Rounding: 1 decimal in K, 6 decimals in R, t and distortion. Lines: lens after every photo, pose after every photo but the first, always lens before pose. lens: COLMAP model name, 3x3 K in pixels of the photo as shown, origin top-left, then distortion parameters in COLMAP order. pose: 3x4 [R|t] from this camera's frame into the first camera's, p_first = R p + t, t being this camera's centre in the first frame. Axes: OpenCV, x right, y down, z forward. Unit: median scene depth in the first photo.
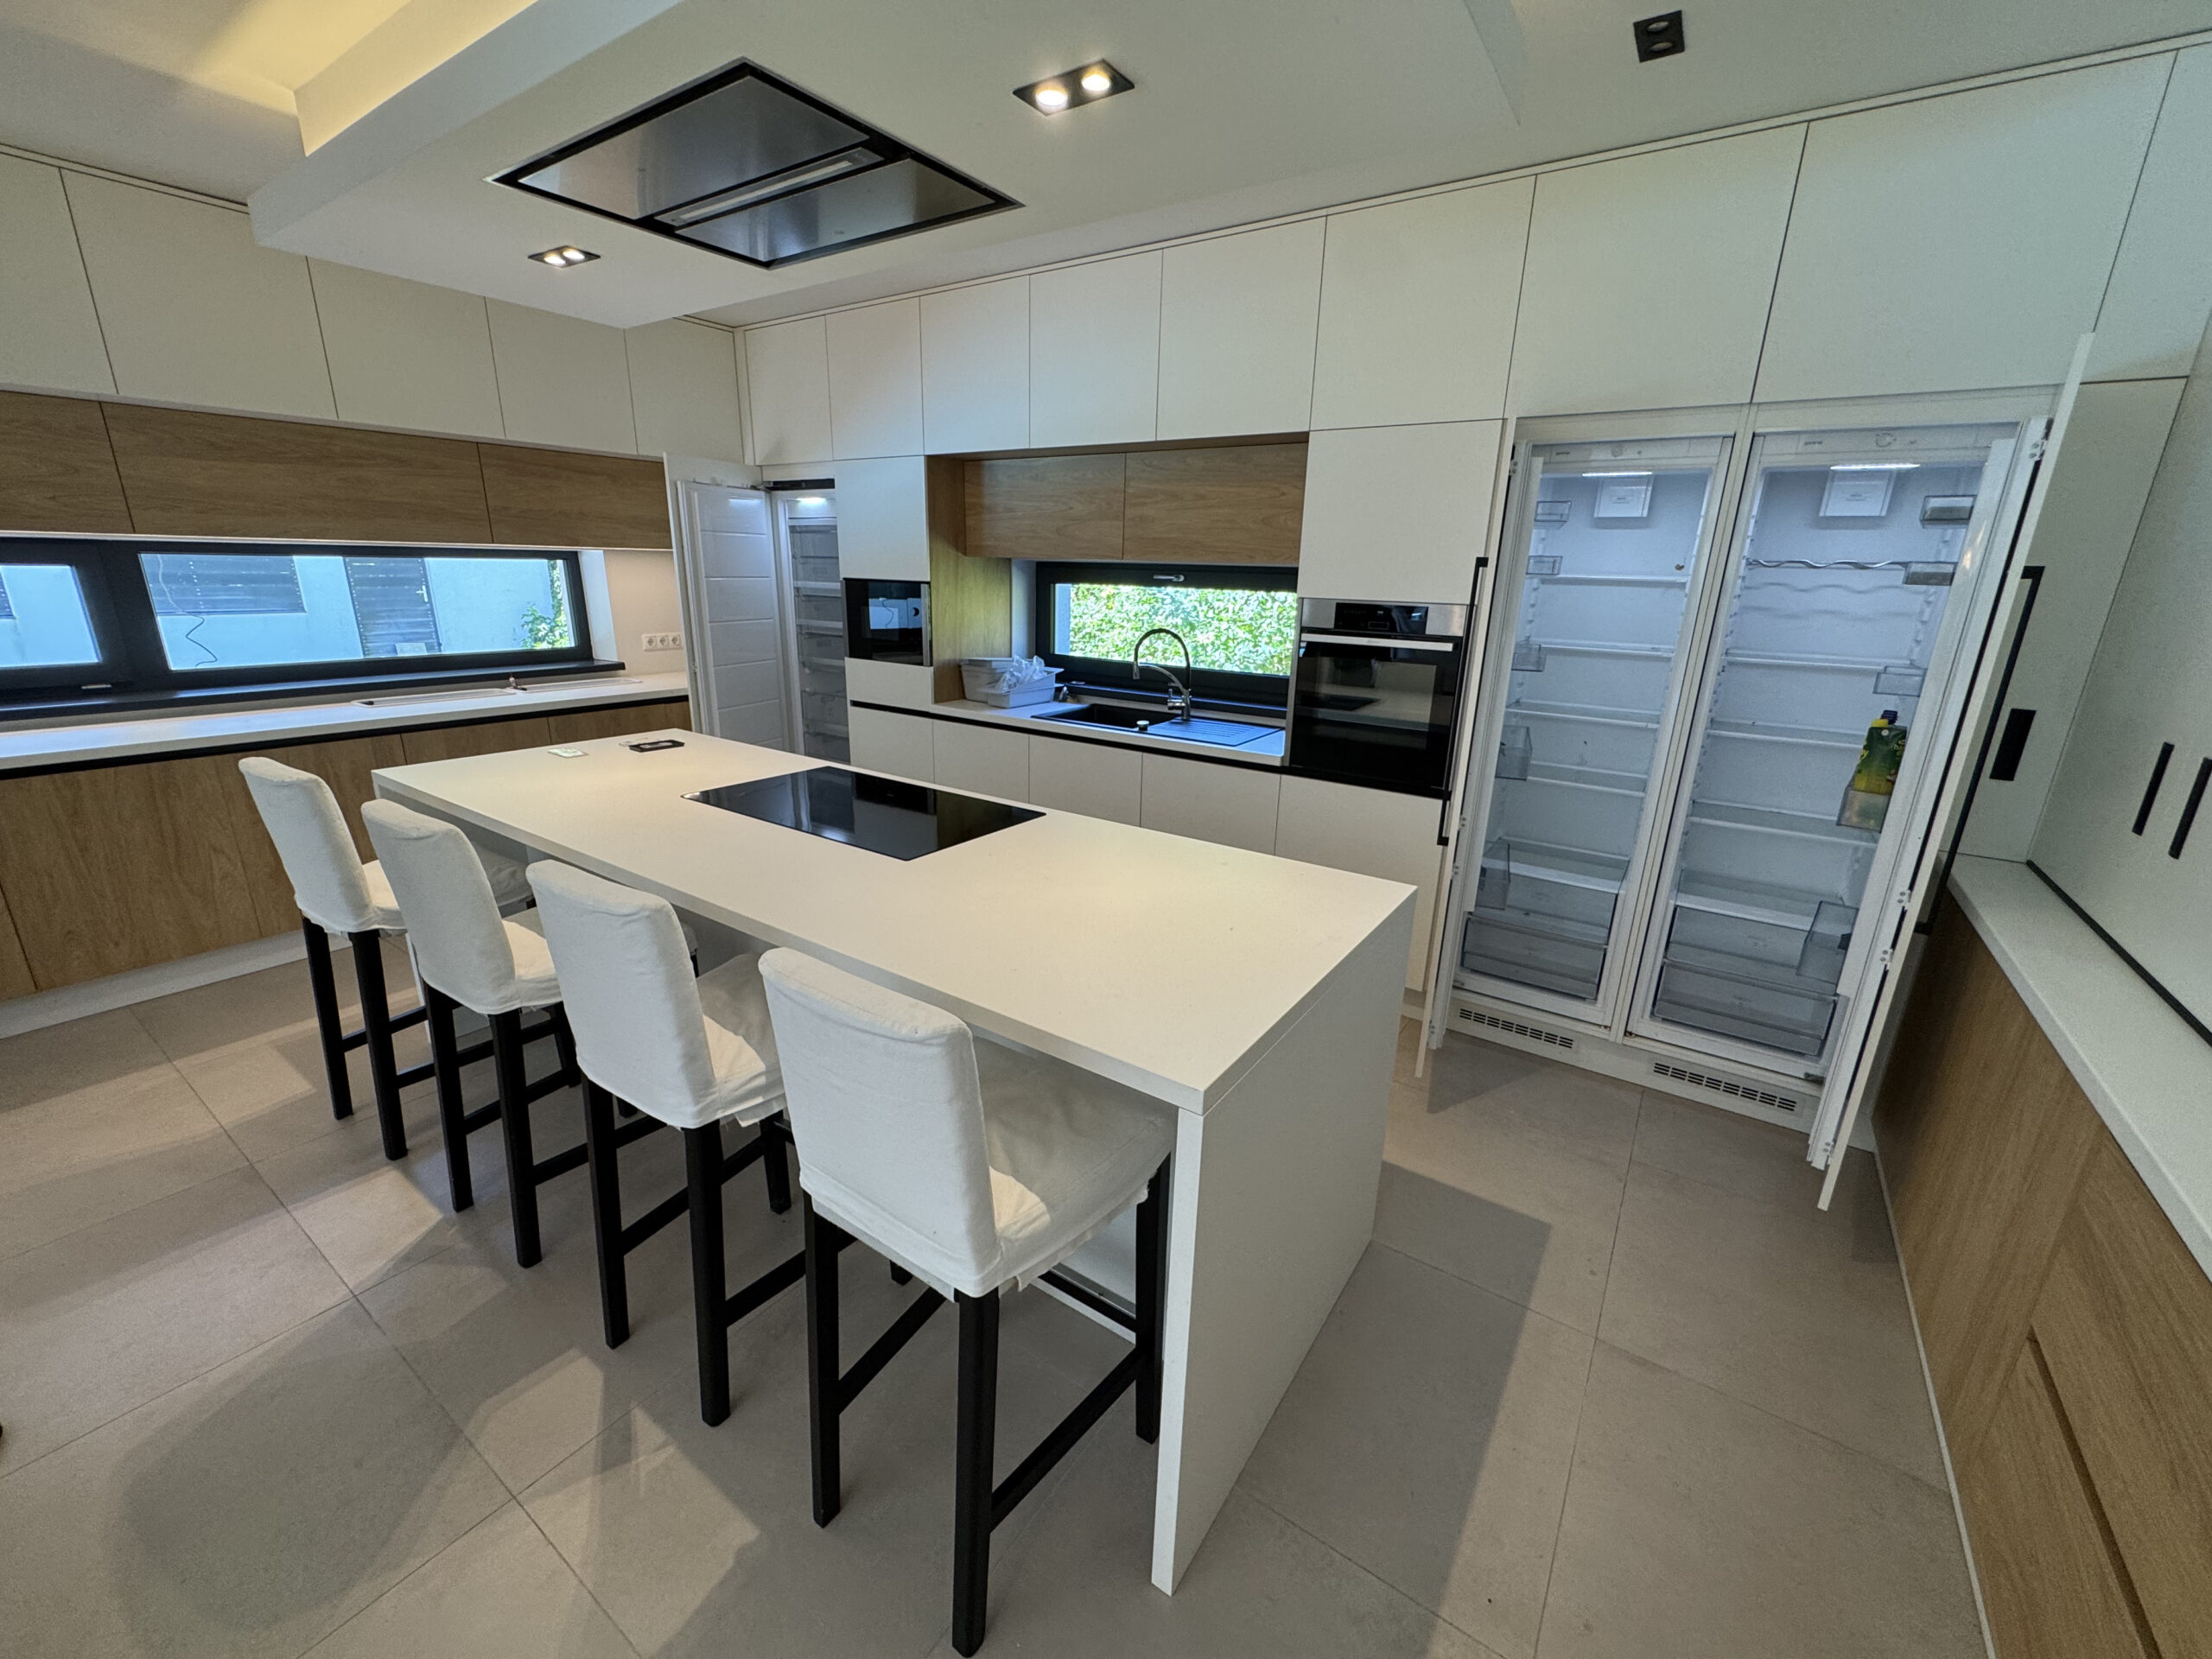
lens RADIAL K [[889.5, 0, 1101.5], [0, 889.5, 829.8], [0, 0, 1]] dist [-0.001070, -0.000188]
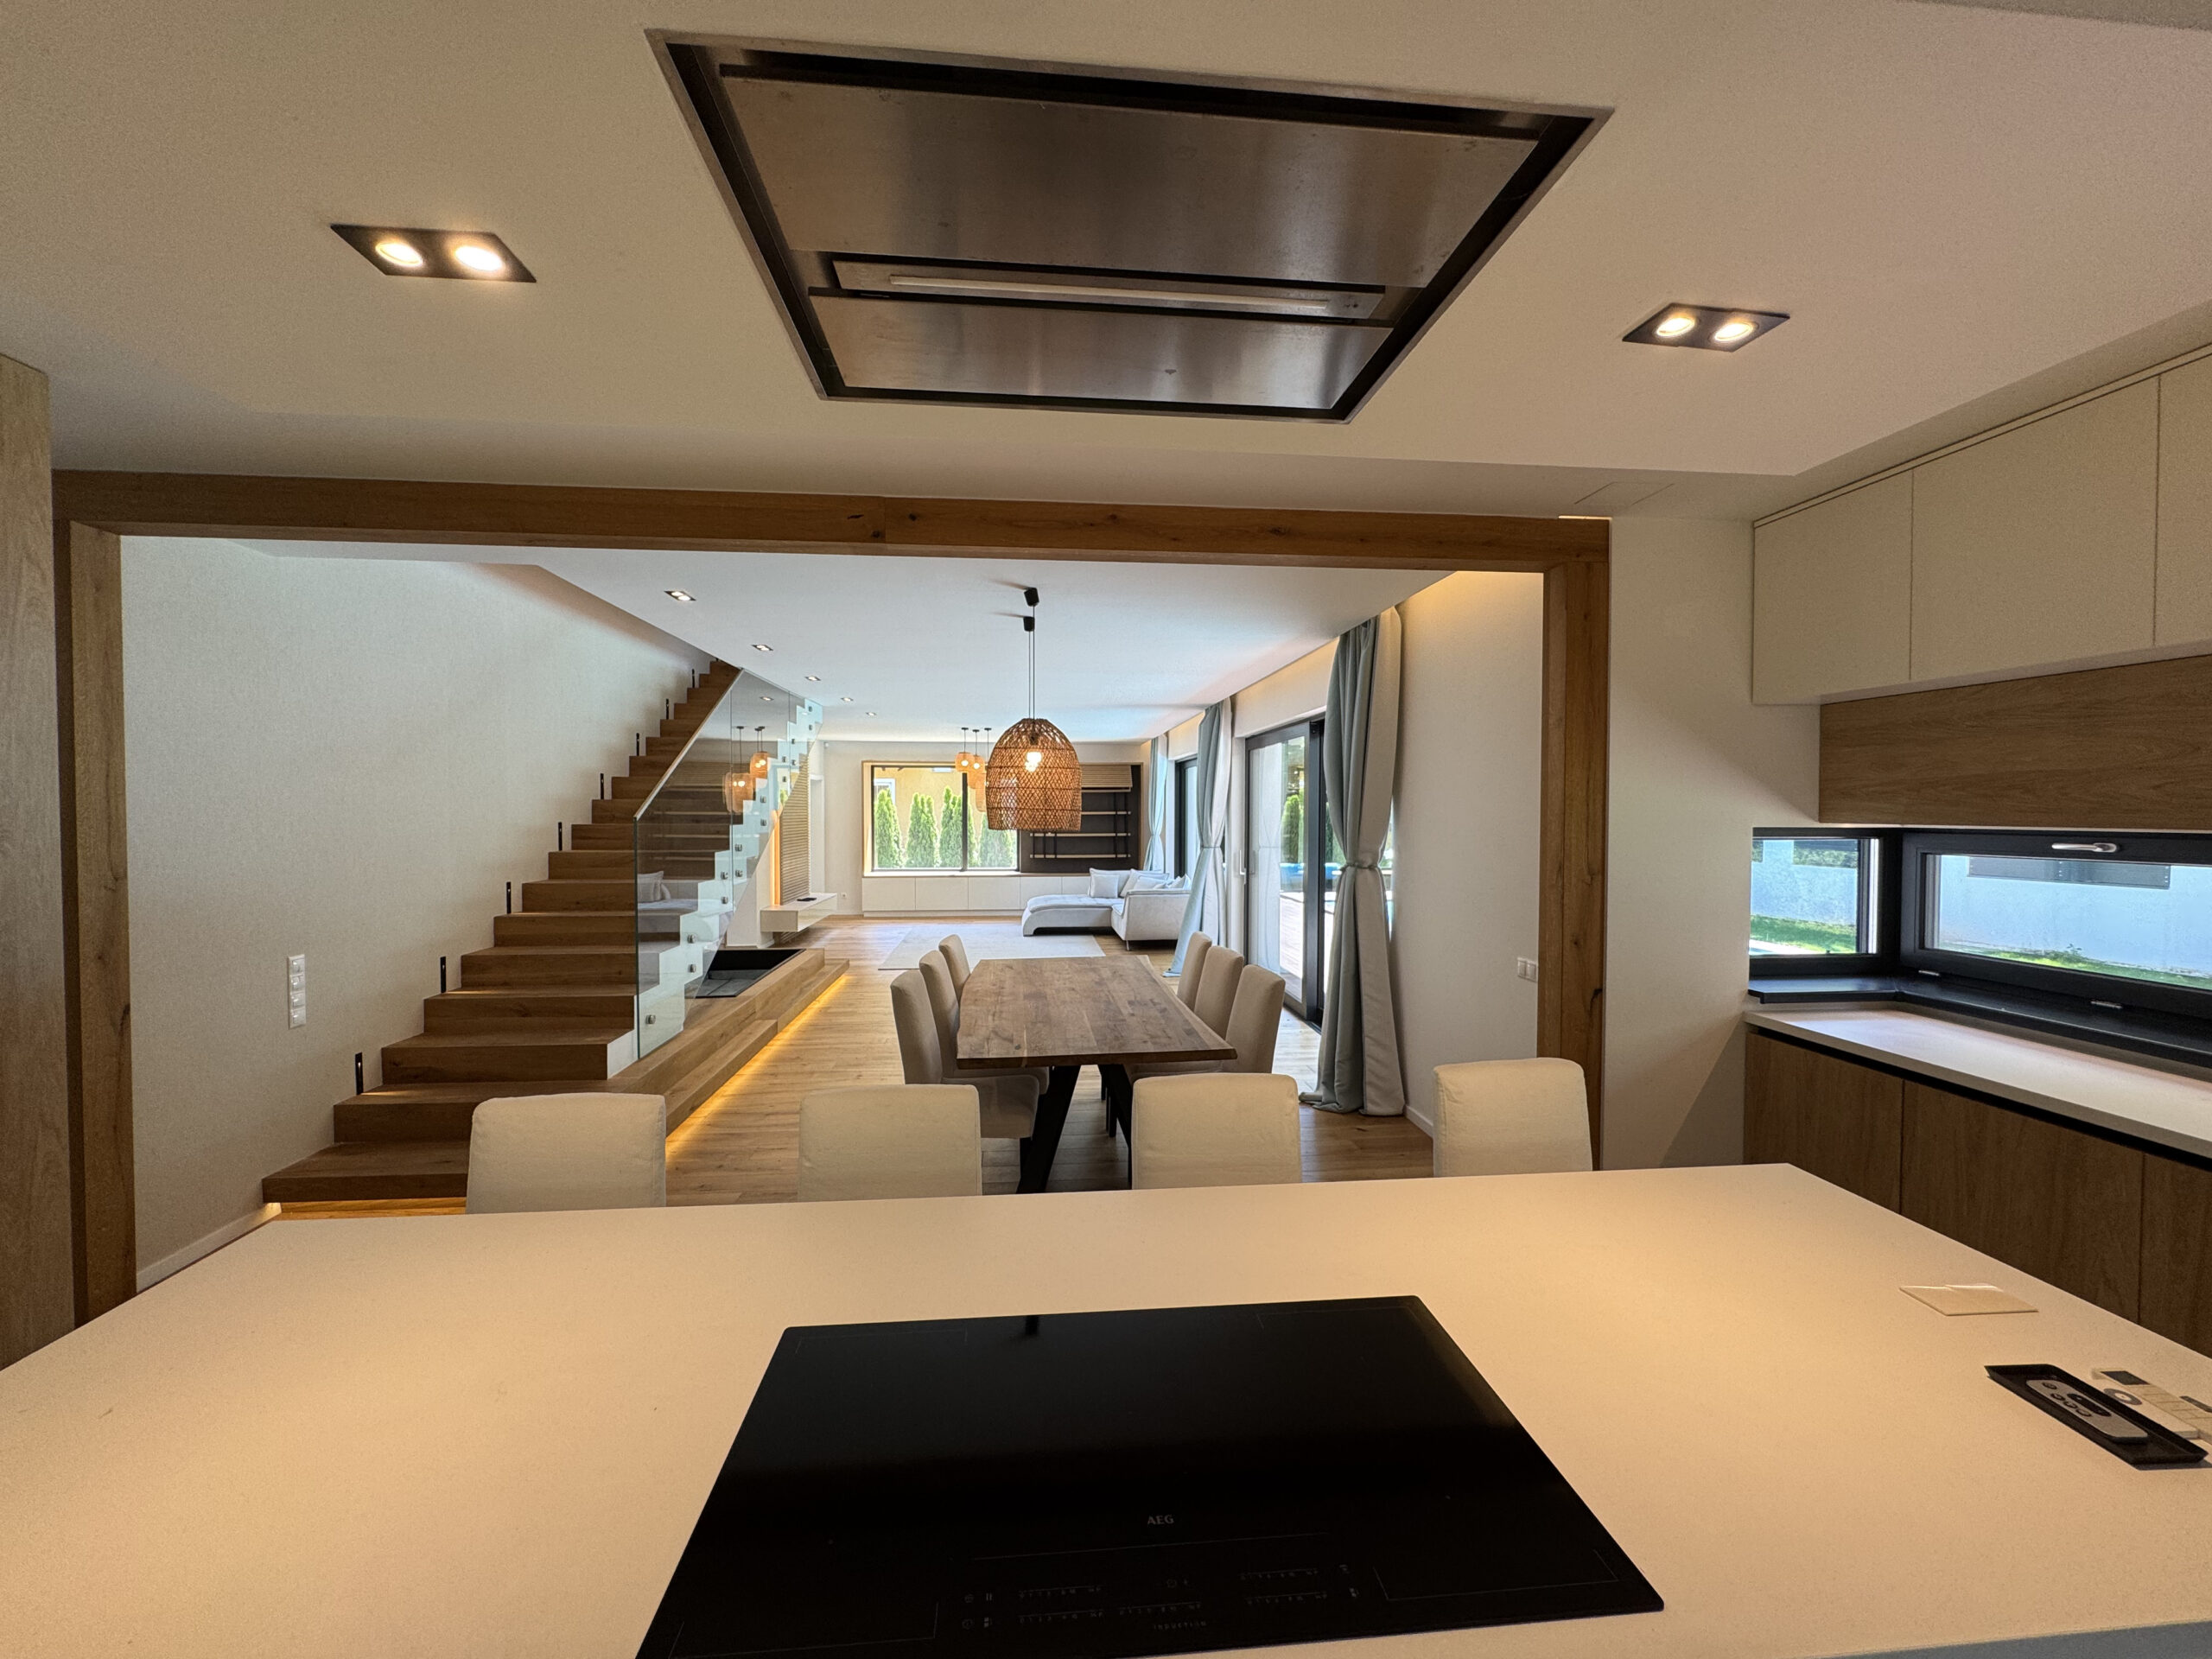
lens RADIAL K [[889.5, 0, 1104.2], [0, 889.5, 829.0], [0, 0, 1]] dist [-0.001070, -0.000188]
pose [[-0.764492, -0.009037, -0.644570, 0.007717], [-0.201922, 0.952939, 0.226130, -0.263094], [0.612192, 0.303027, -0.730339, 0.811537]]
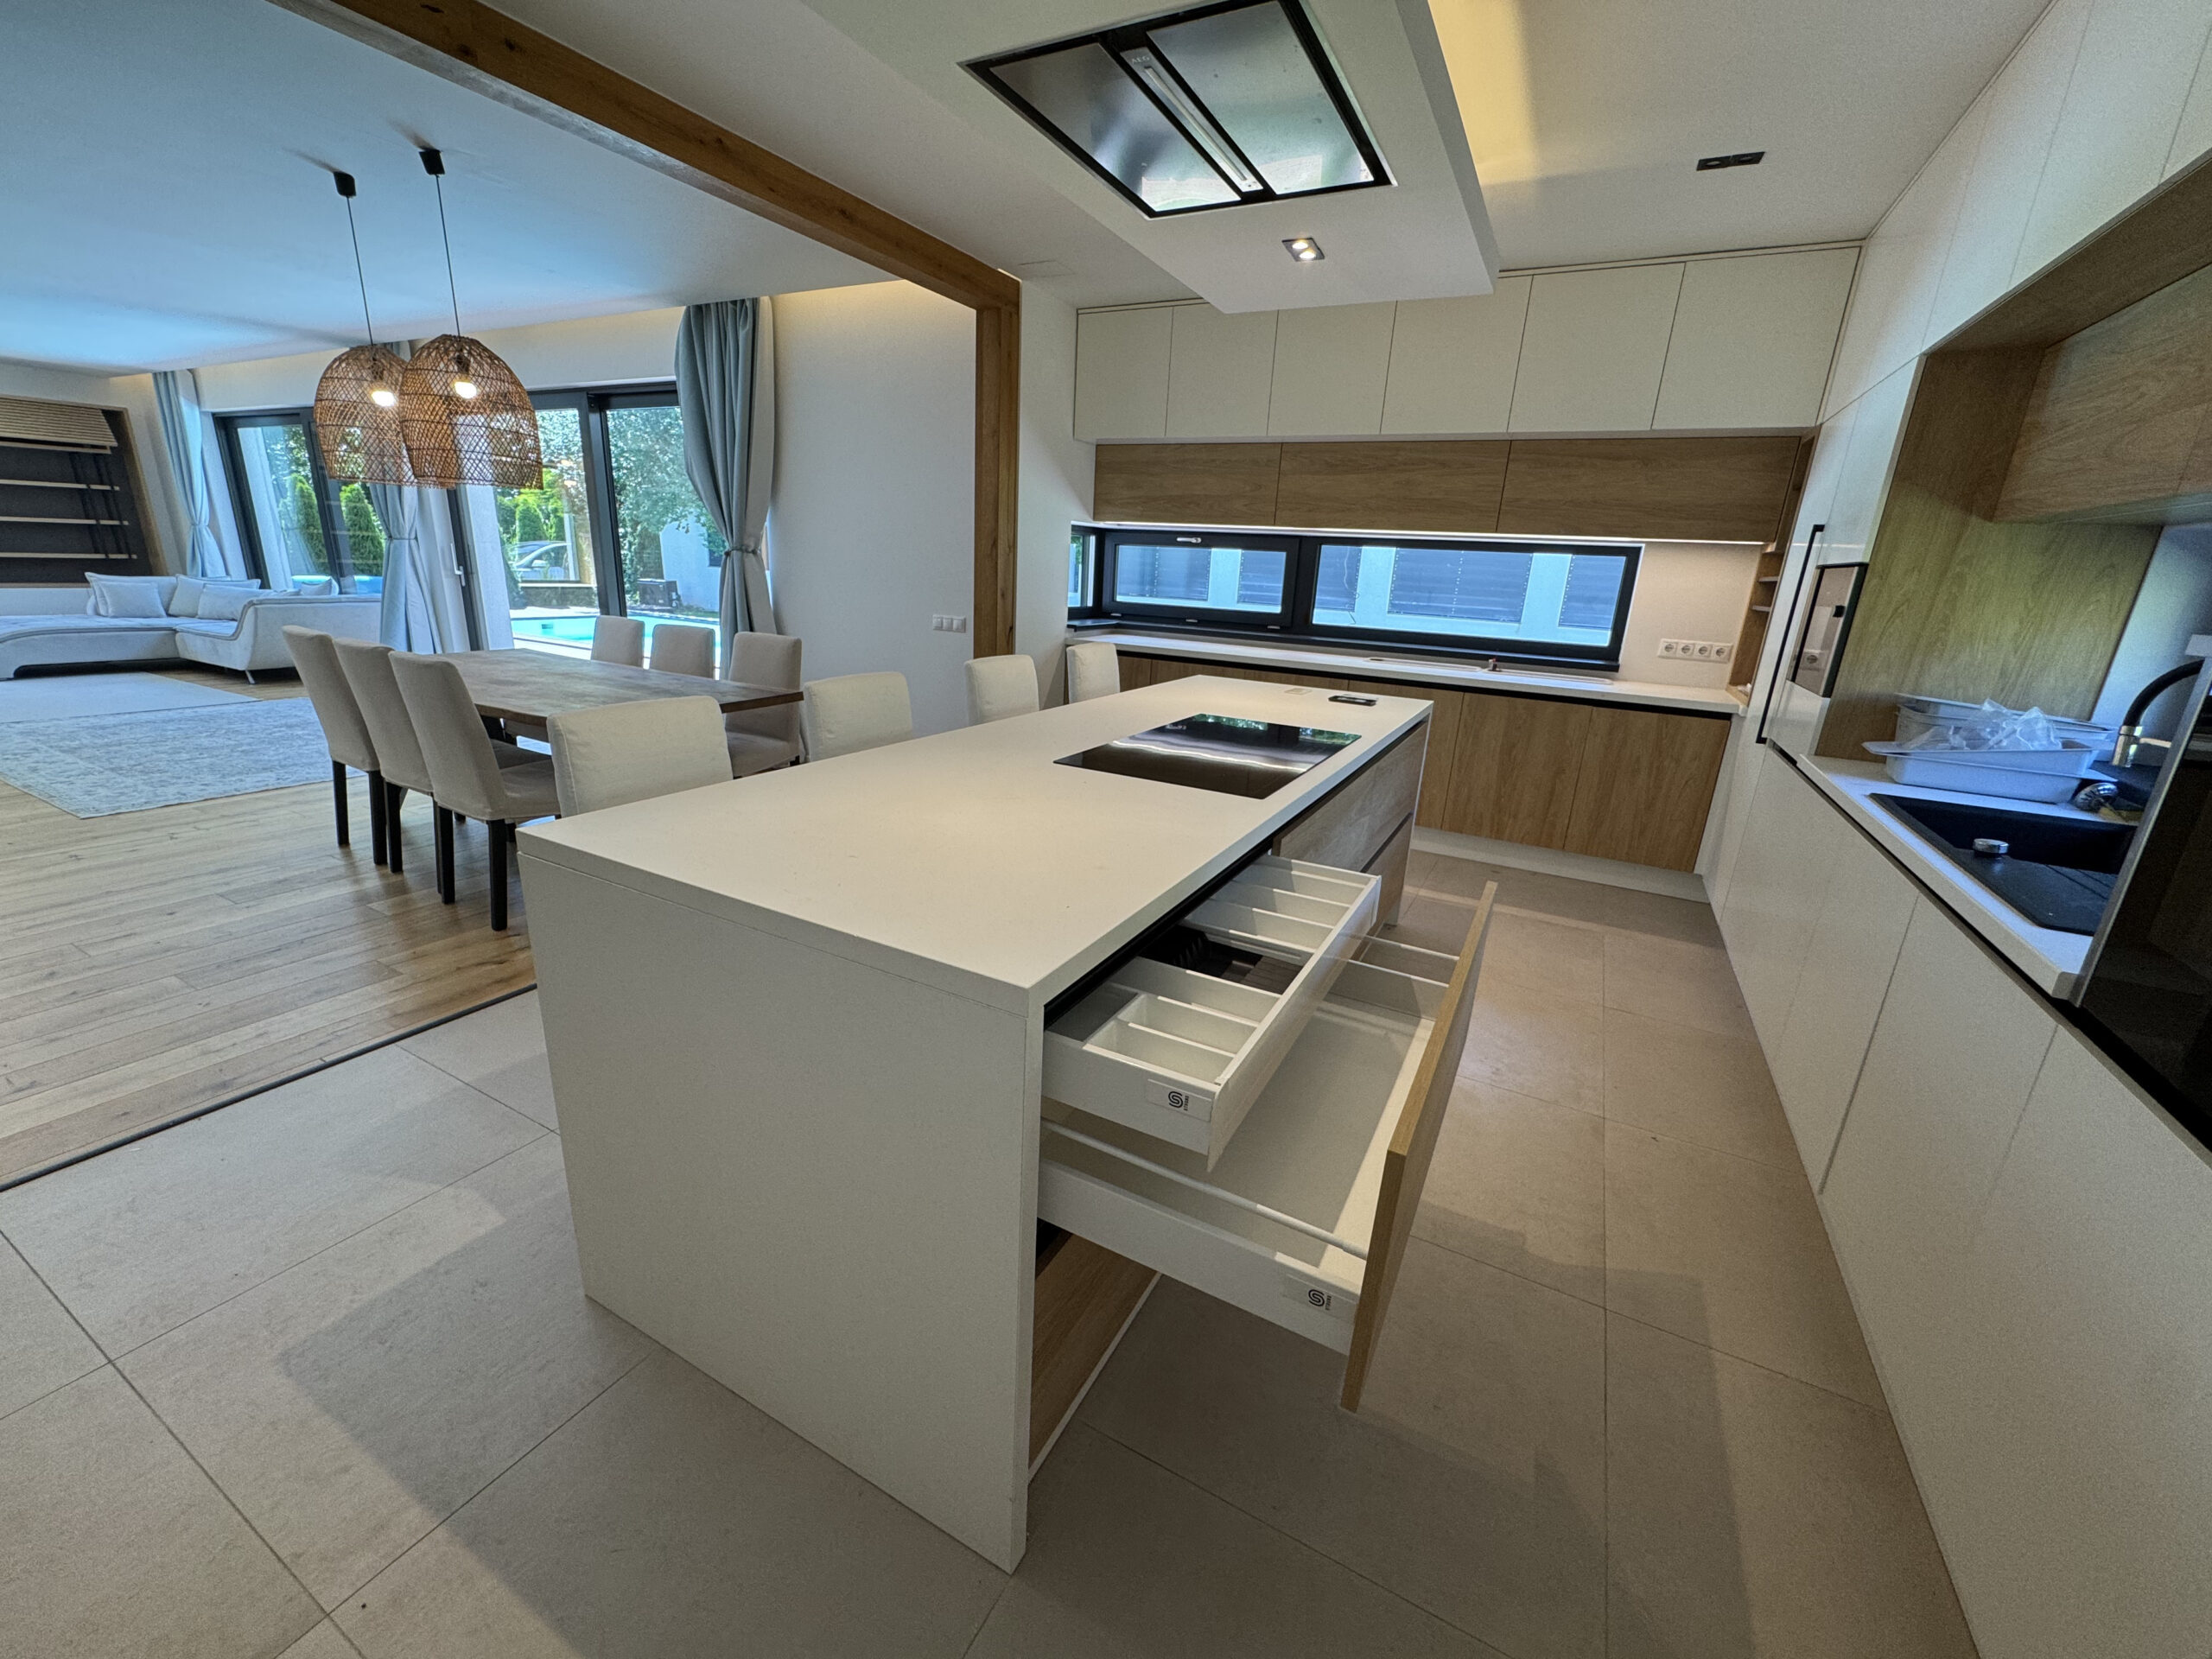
lens RADIAL K [[889.5, 0, 1105.7], [0, 889.5, 829.1], [0, 0, 1]] dist [-0.001070, -0.000188]
pose [[0.113378, 0.271339, -0.955783, 0.439299], [-0.328074, 0.918252, 0.221767, -0.079256], [0.937824, 0.288424, 0.193129, 0.484671]]
